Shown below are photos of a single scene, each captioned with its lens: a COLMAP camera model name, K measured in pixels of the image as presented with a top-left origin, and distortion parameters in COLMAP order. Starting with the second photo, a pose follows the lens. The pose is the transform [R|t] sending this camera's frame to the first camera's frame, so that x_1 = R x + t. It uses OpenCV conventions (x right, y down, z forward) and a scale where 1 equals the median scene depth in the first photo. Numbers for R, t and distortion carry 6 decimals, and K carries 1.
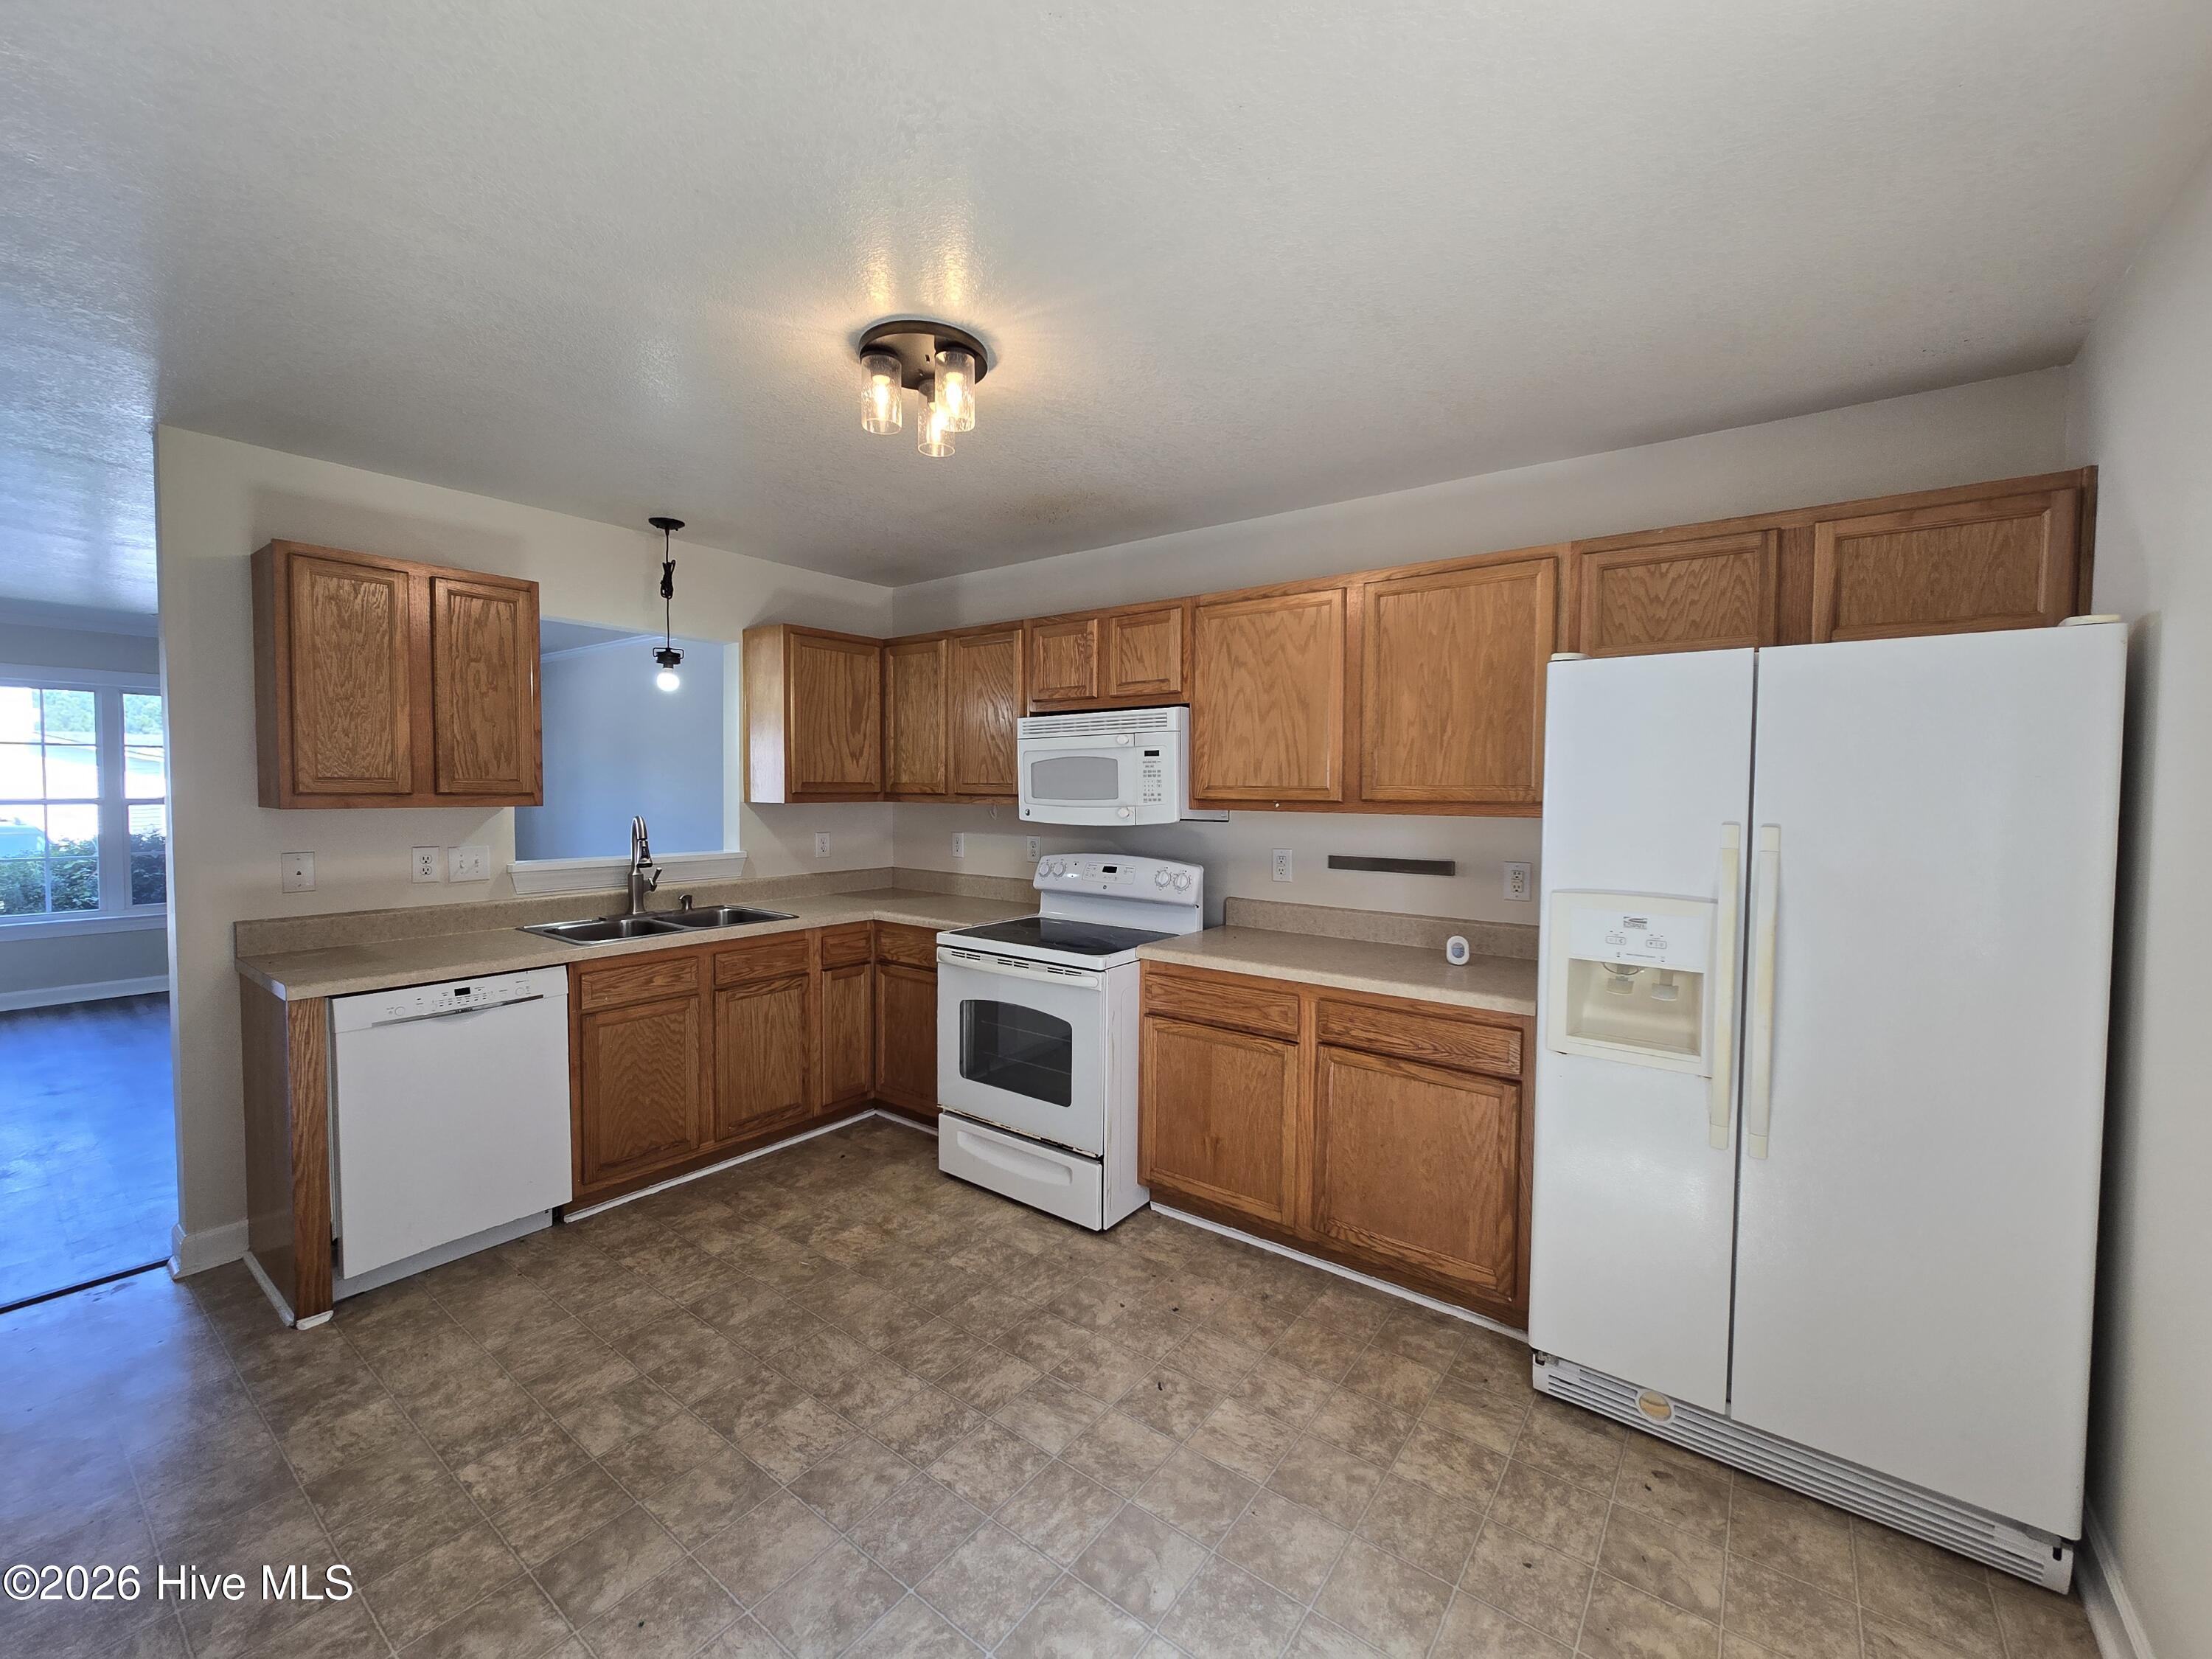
lens RADIAL K [[904.6, 0, 1093.3], [0, 904.6, 825.0], [0, 0, 1]] dist [0.006720, -0.003883]
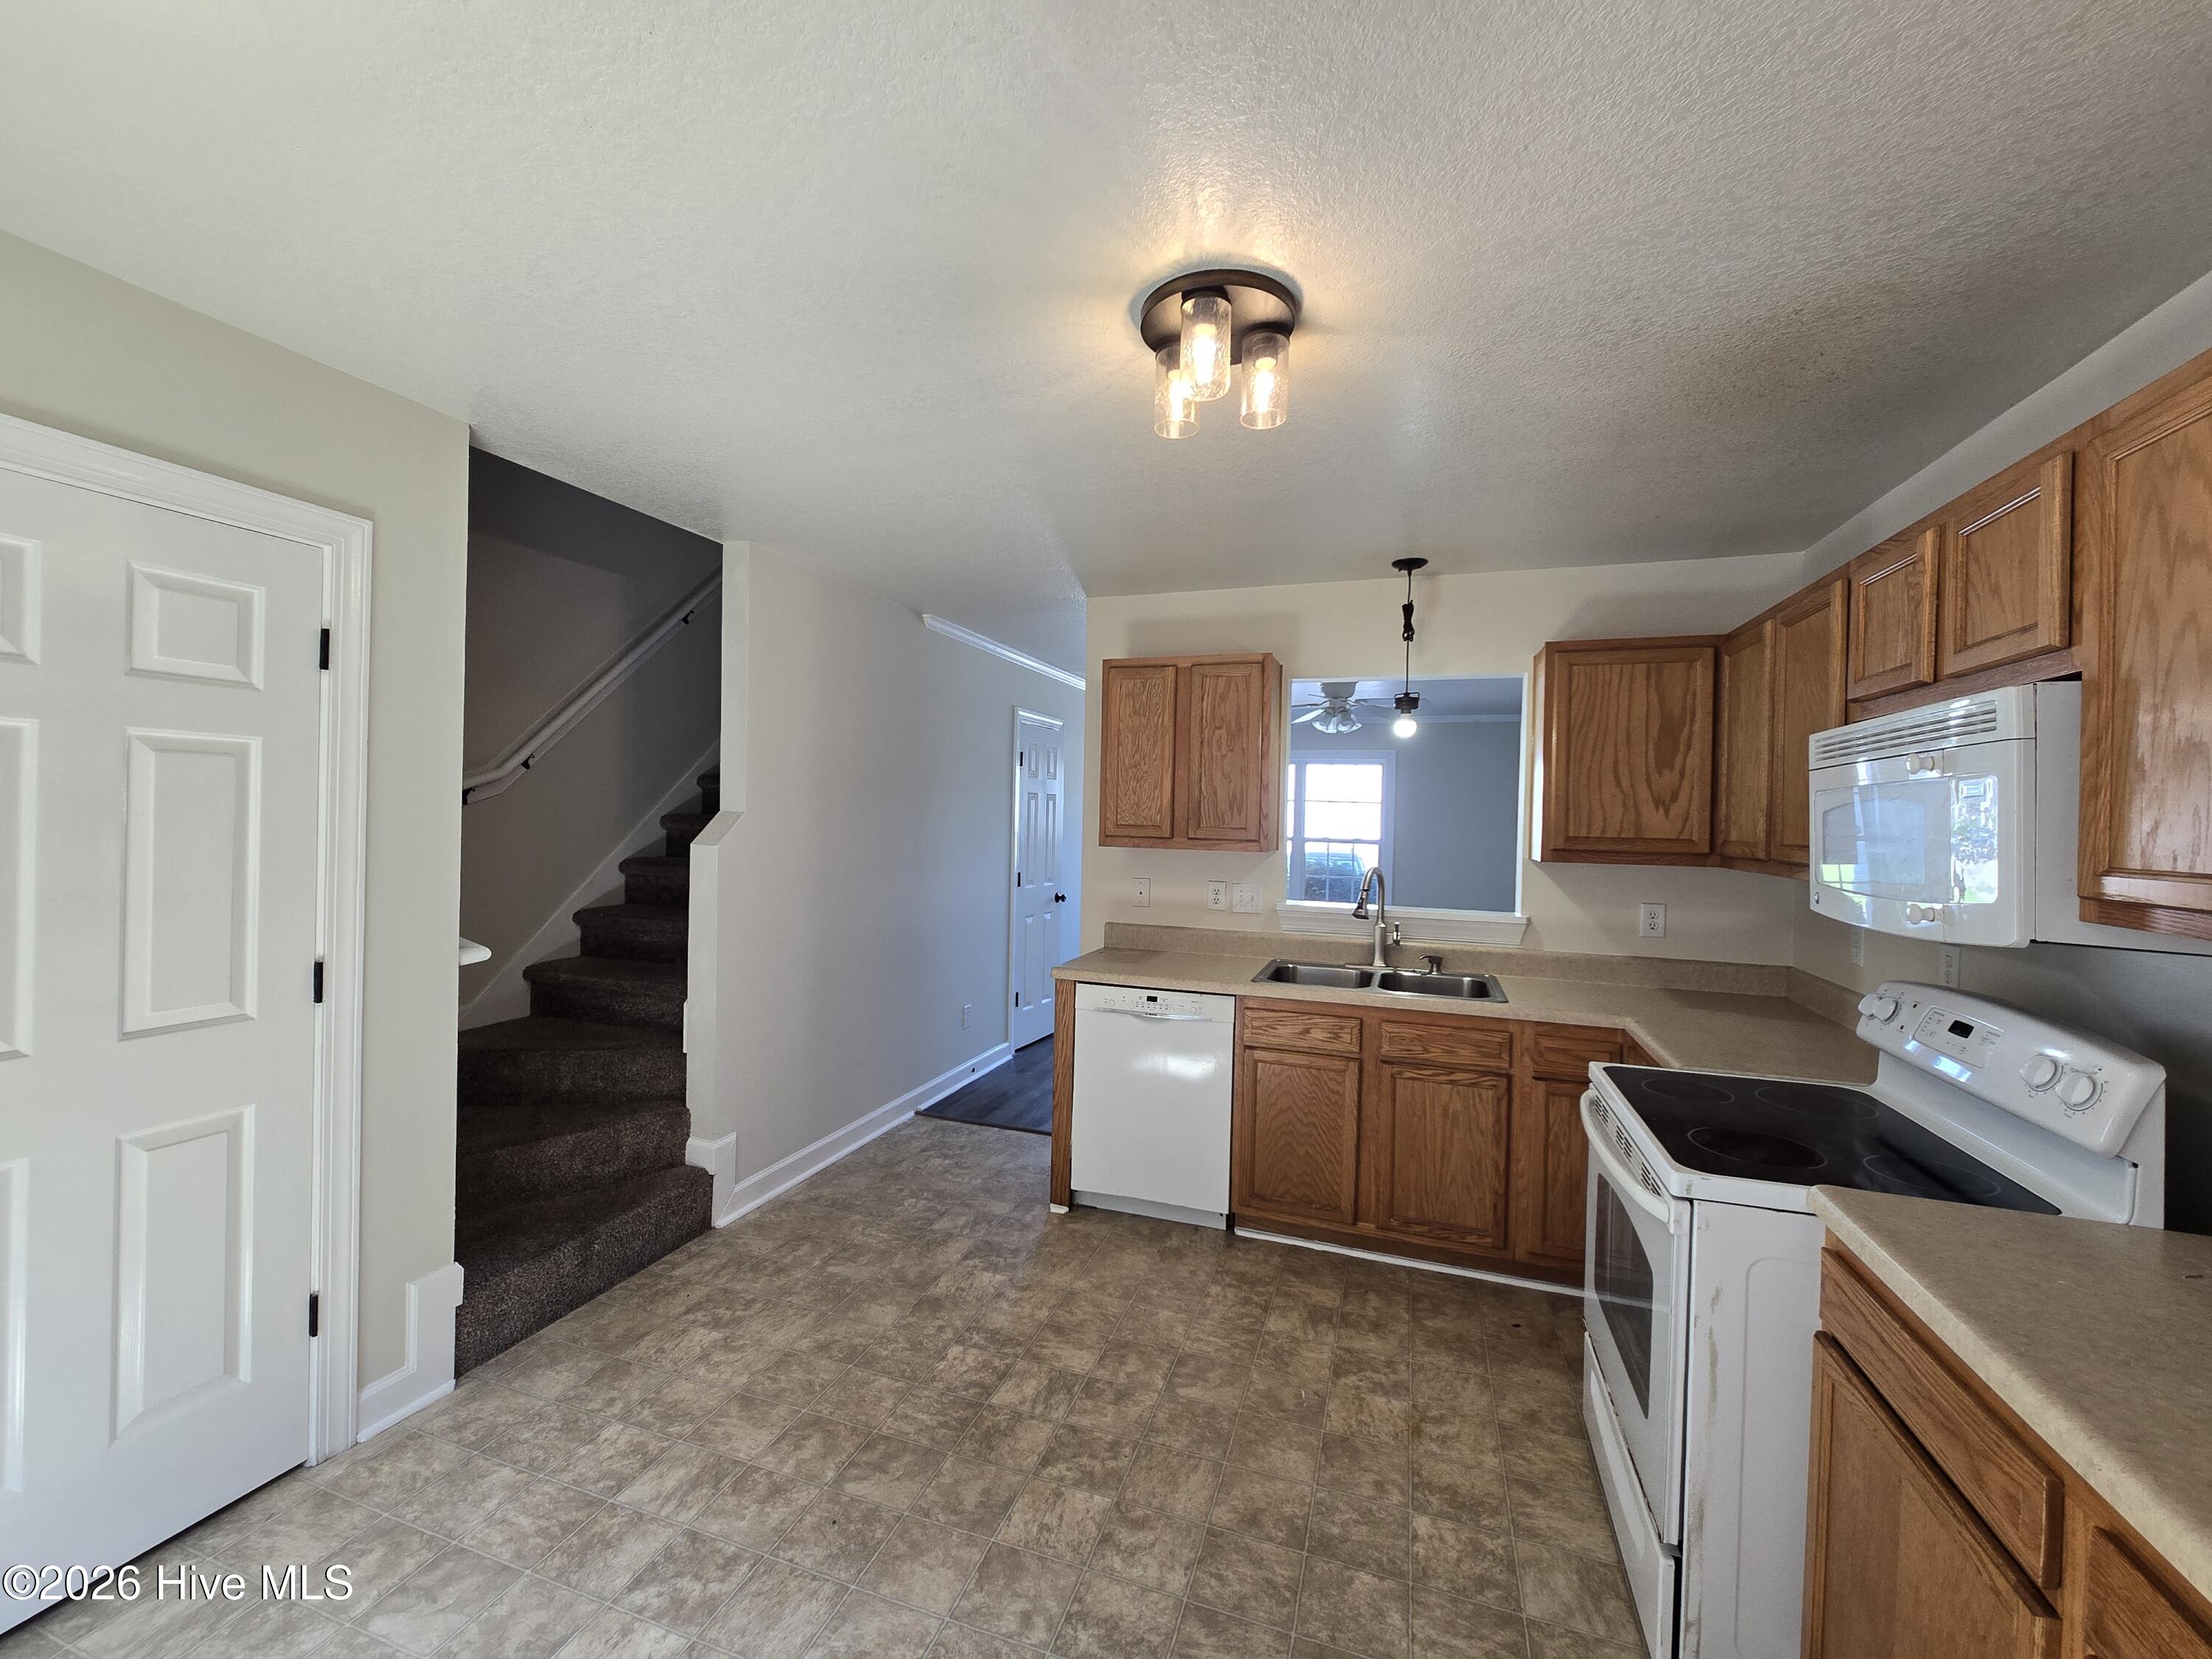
lens RADIAL K [[904.6, 0, 1093.3], [0, 904.6, 825.0], [0, 0, 1]] dist [0.006720, -0.003883]
pose [[0.308763, 0.010701, -0.951079, 0.416696], [-0.060093, 0.998158, -0.008278, -0.035052], [0.949239, 0.059709, 0.308837, 0.493409]]
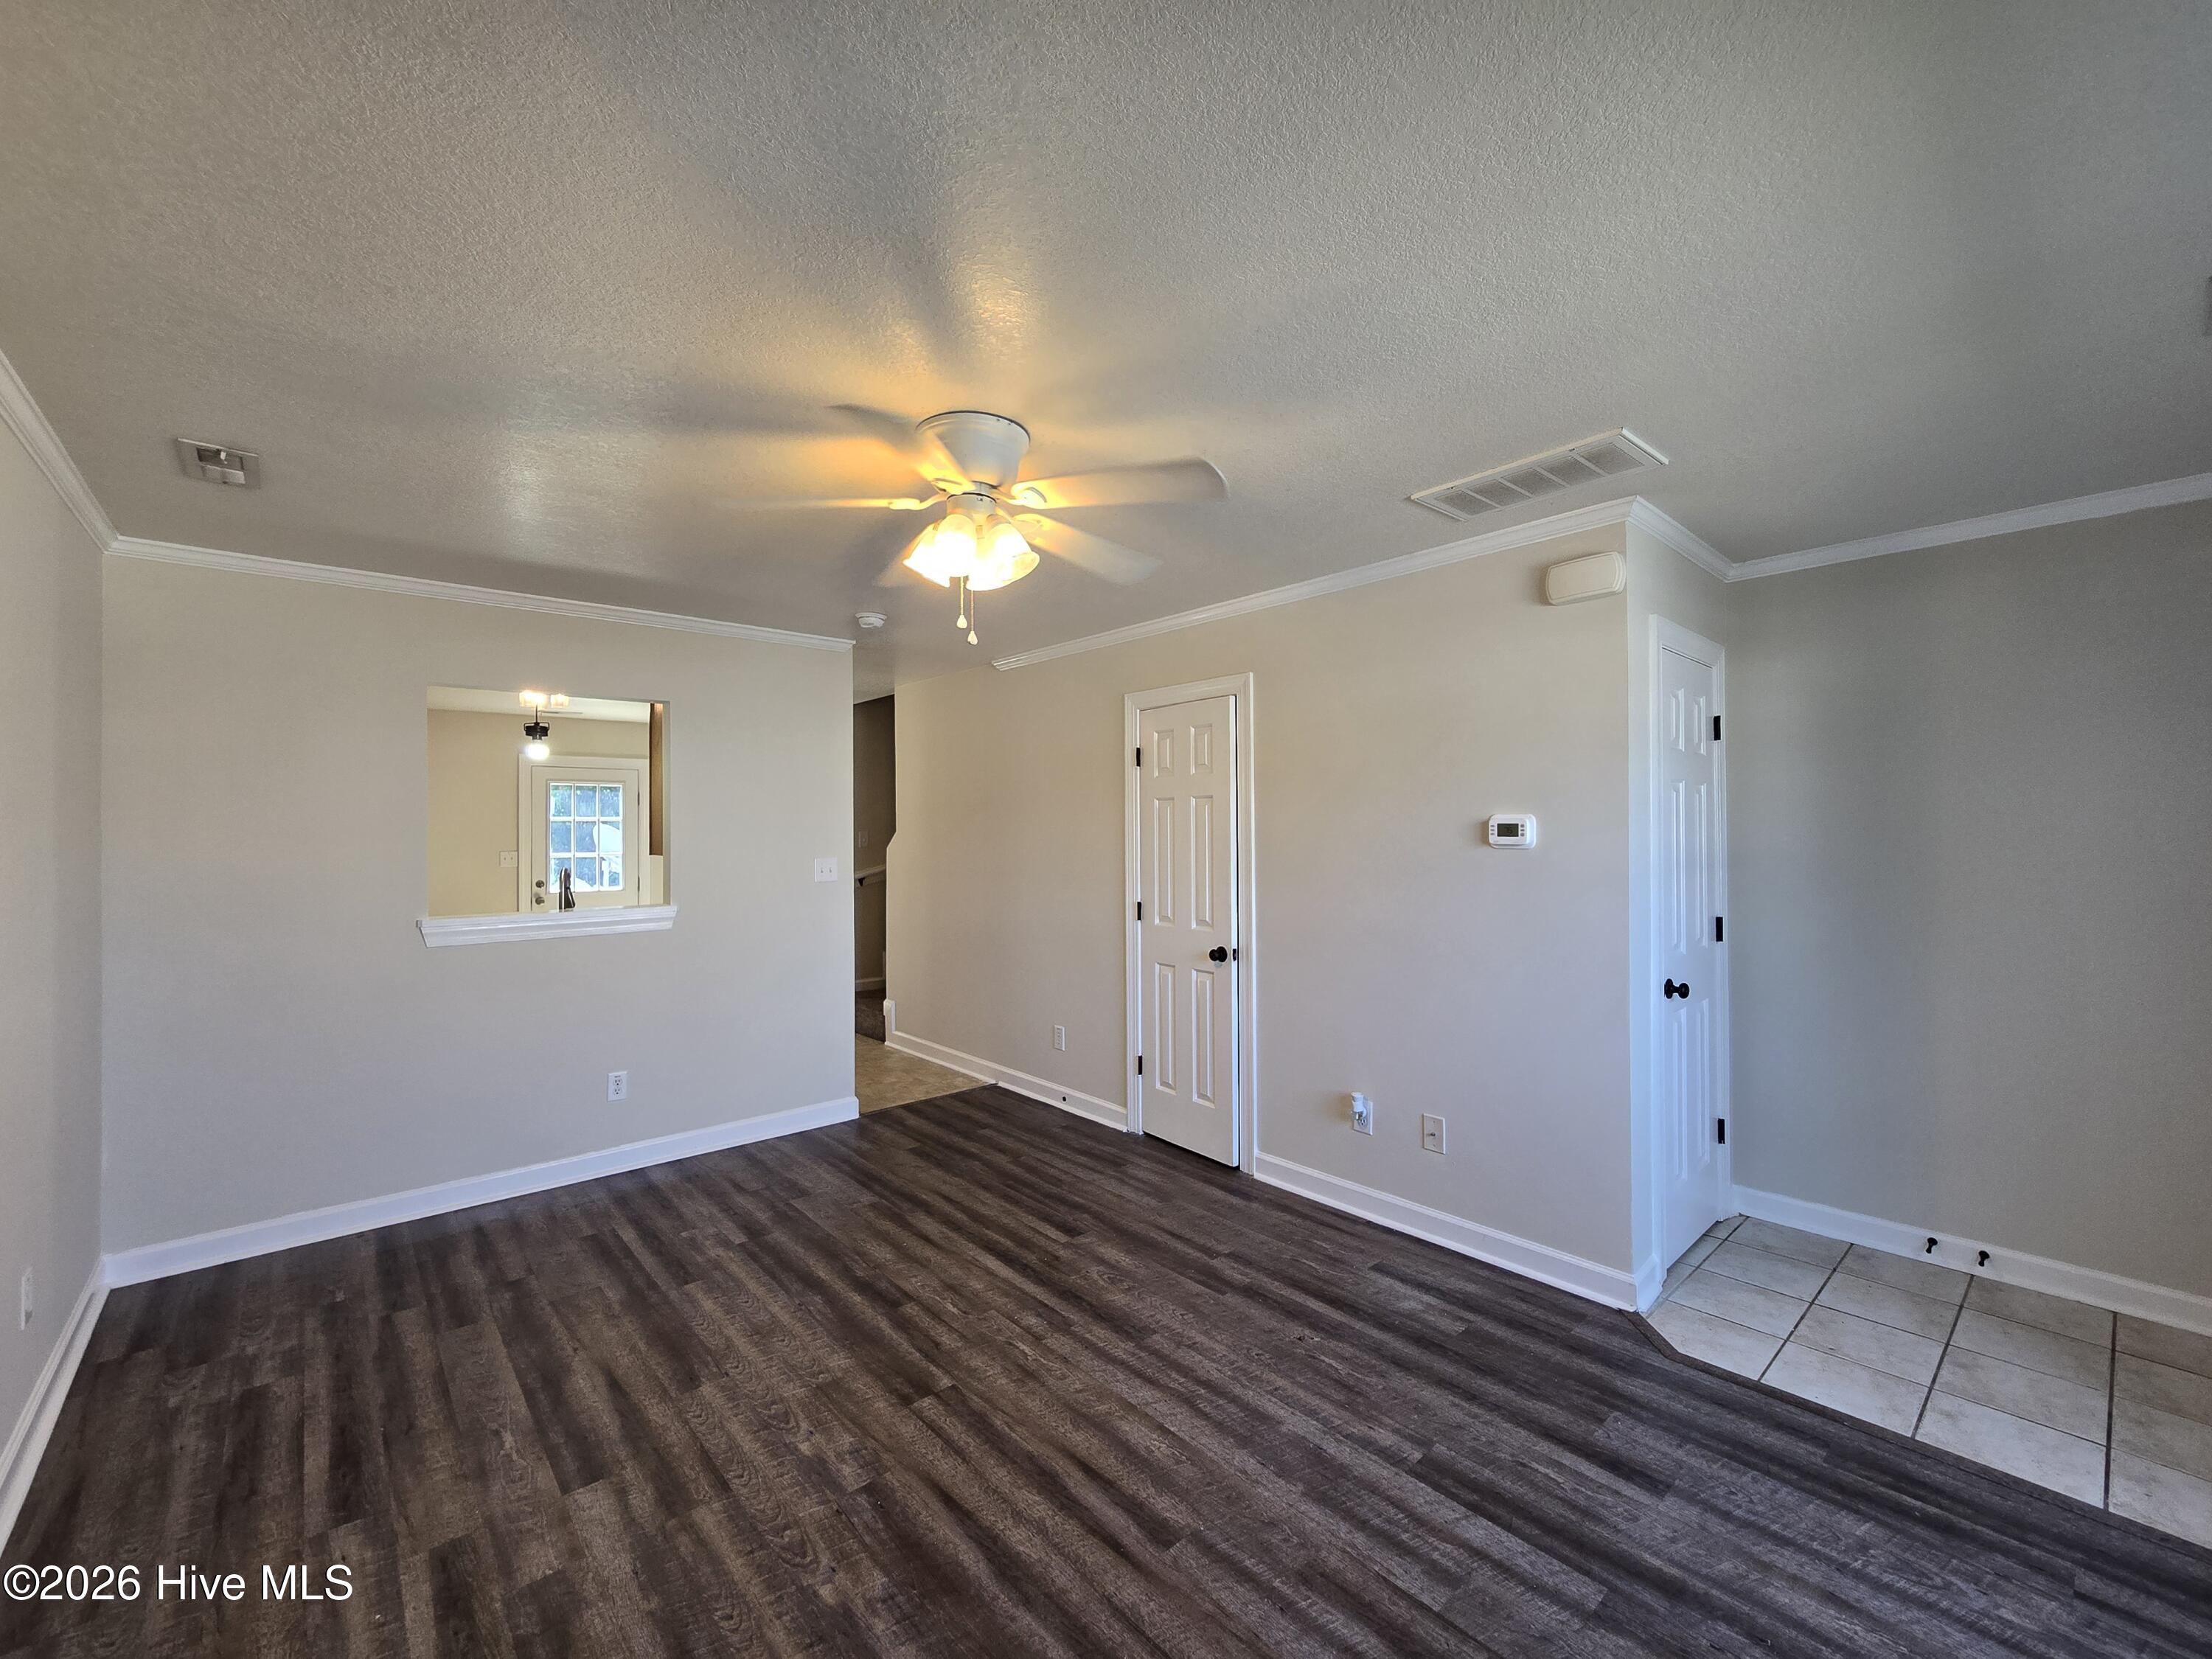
lens RADIAL K [[904.6, 0, 1093.3], [0, 904.6, 825.0], [0, 0, 1]] dist [0.006720, -0.003883]
pose [[-0.980083, -0.001181, 0.198586, -1.724564], [0.005639, 0.999414, 0.033774, -0.123595], [-0.198509, 0.034221, -0.979501, 2.471415]]
